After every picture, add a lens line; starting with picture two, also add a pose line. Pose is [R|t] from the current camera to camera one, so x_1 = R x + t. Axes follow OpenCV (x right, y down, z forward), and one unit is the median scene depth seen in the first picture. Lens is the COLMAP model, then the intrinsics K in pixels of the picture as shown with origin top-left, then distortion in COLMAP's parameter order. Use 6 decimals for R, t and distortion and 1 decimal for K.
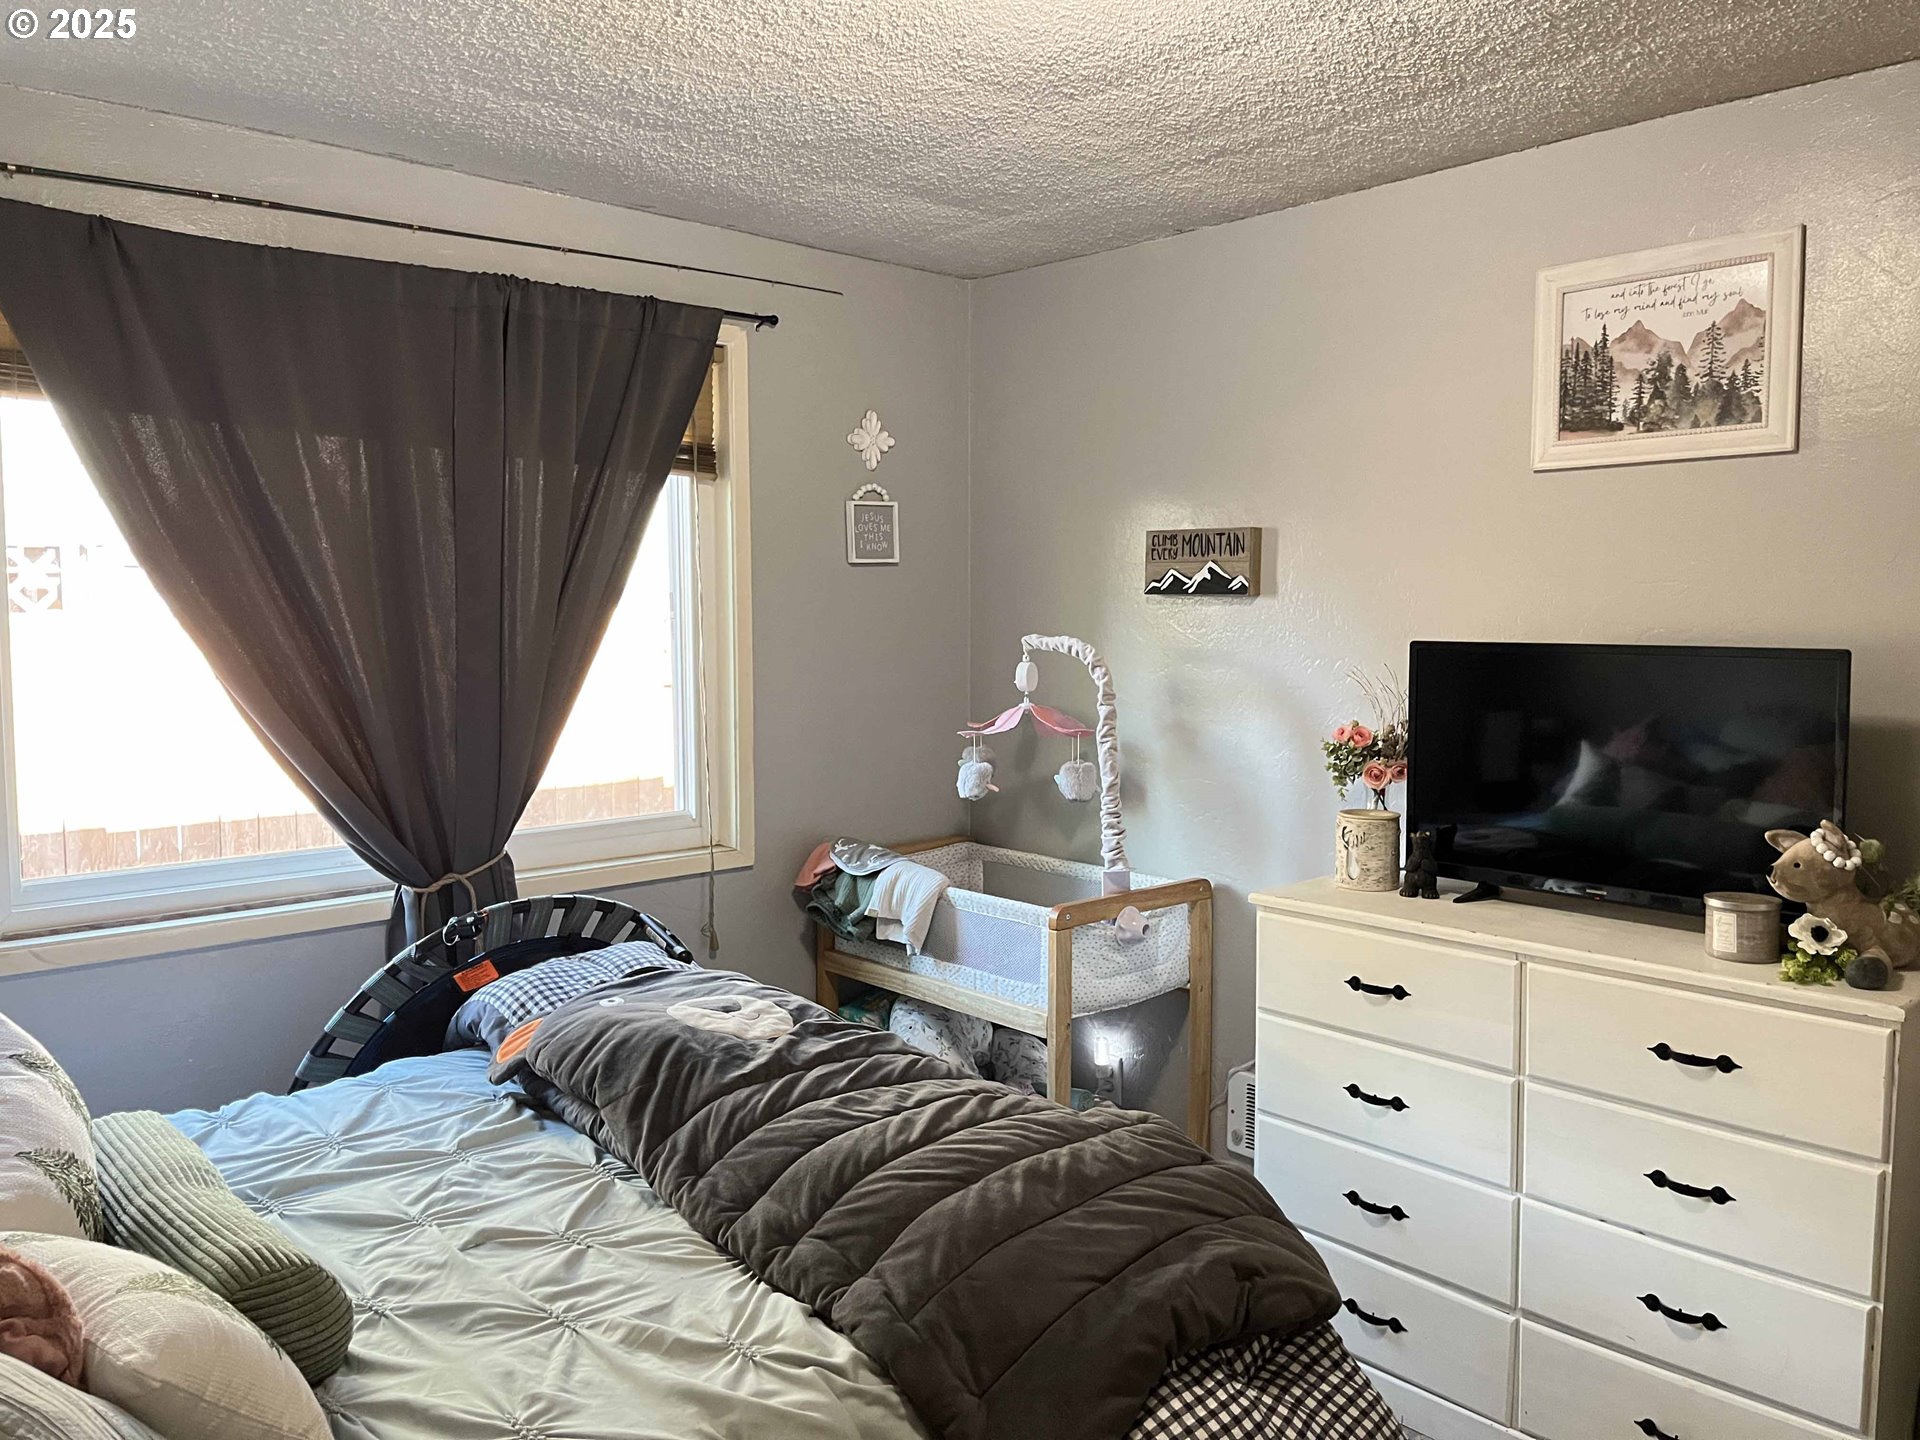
lens RADIAL K [[1458.5, 0, 960.6], [0, 1458.5, 718.6], [0, 0, 1]] dist [0.069214, -0.082026]
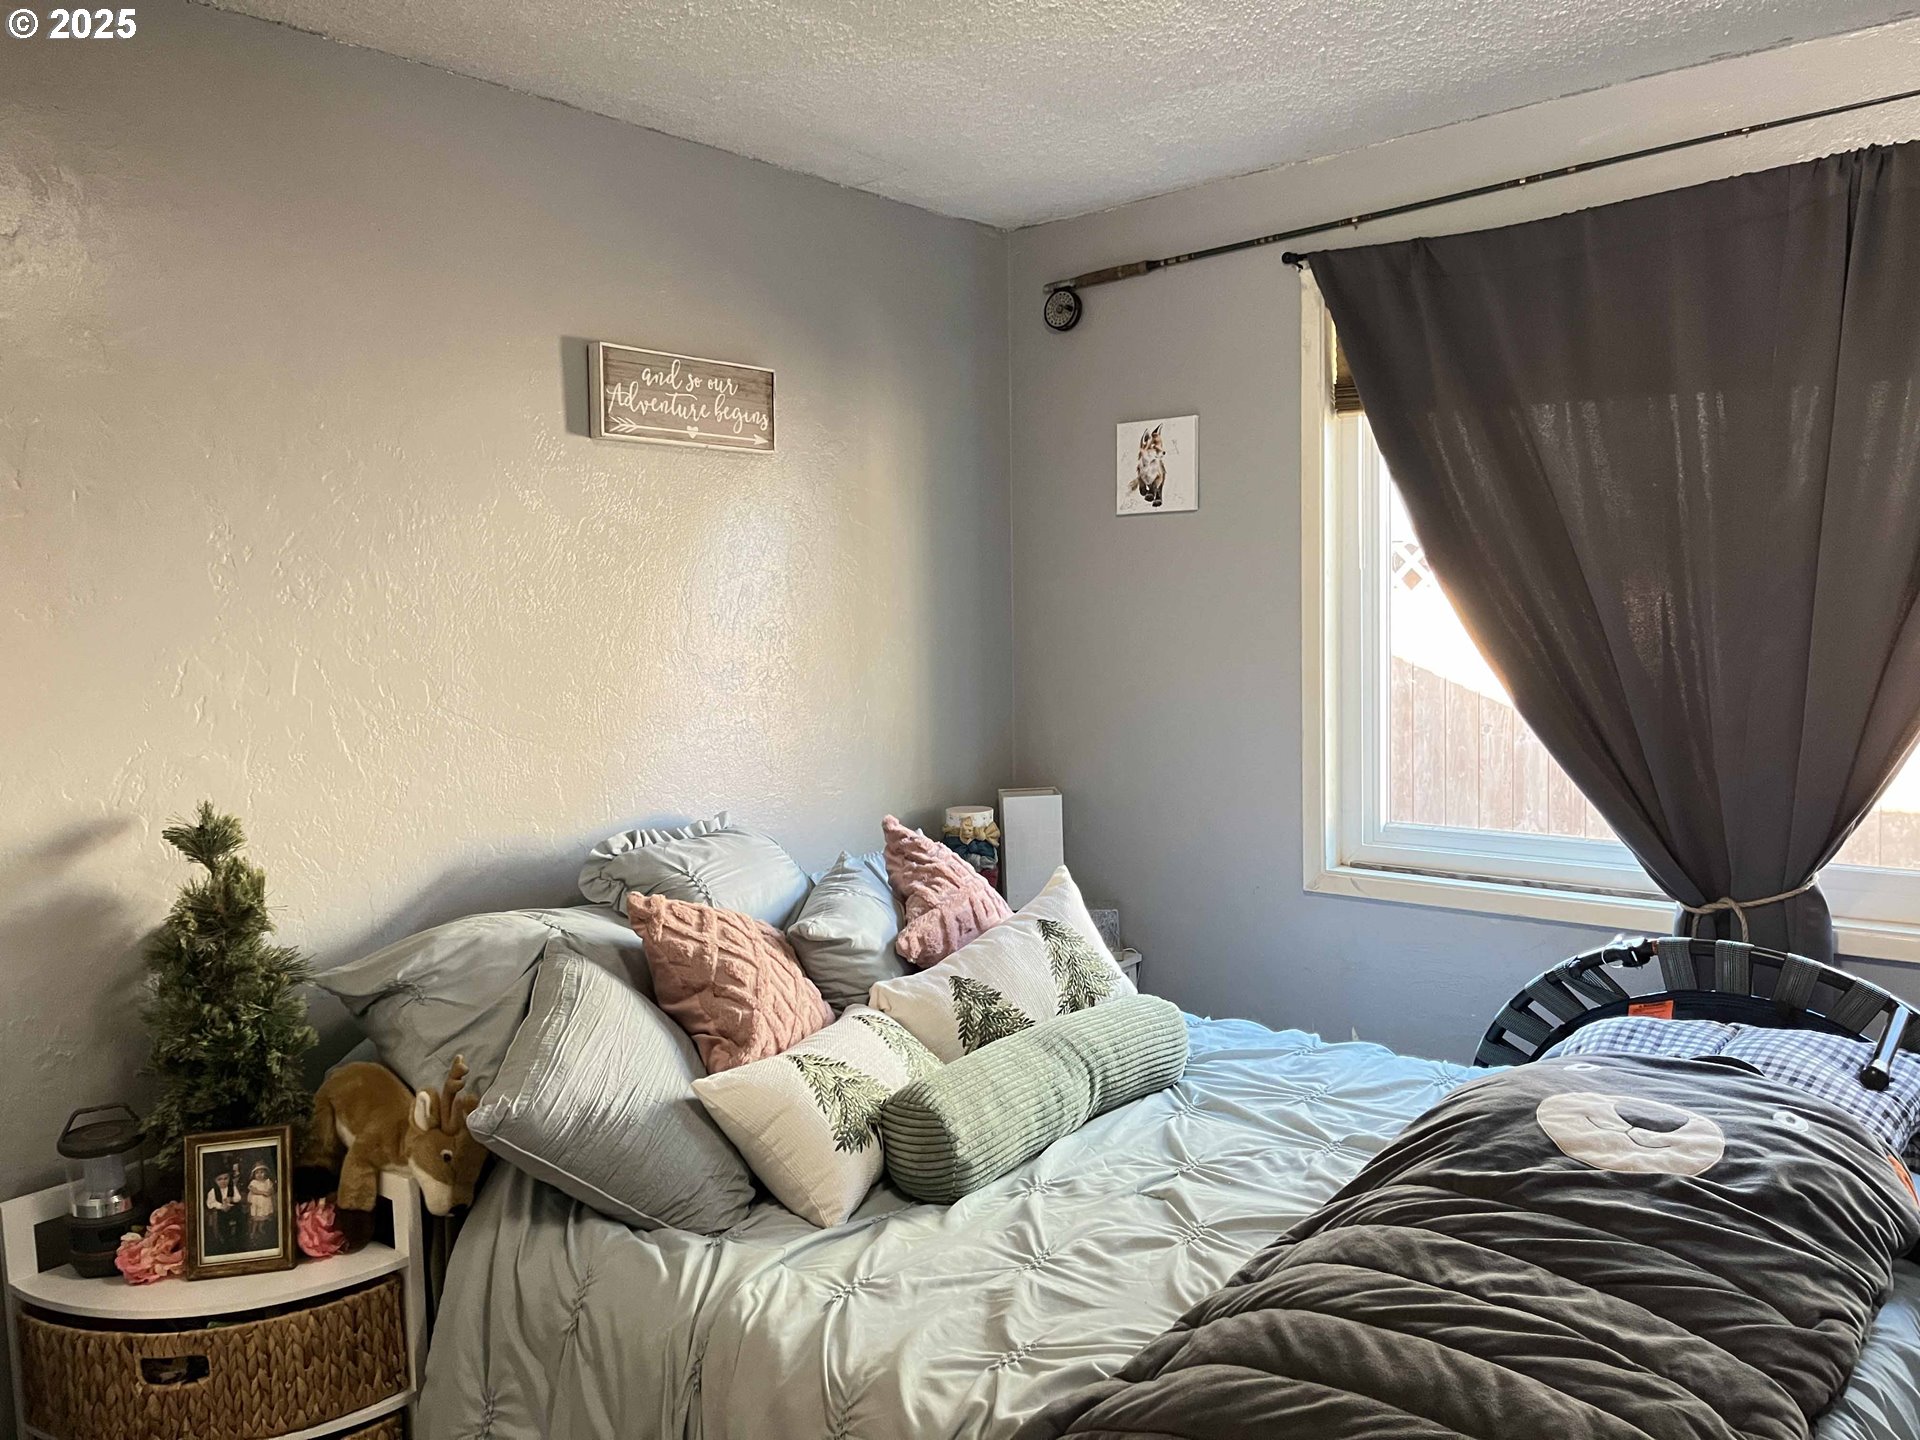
lens RADIAL K [[1458.5, 0, 961.3], [0, 1458.5, 719.7], [0, 0, 1]] dist [0.069214, -0.082026]
pose [[0.129887, 0.075296, -0.988666, 0.465277], [-0.053668, 0.996185, 0.068818, -0.033904], [0.990075, 0.044121, 0.133432, 0.491960]]
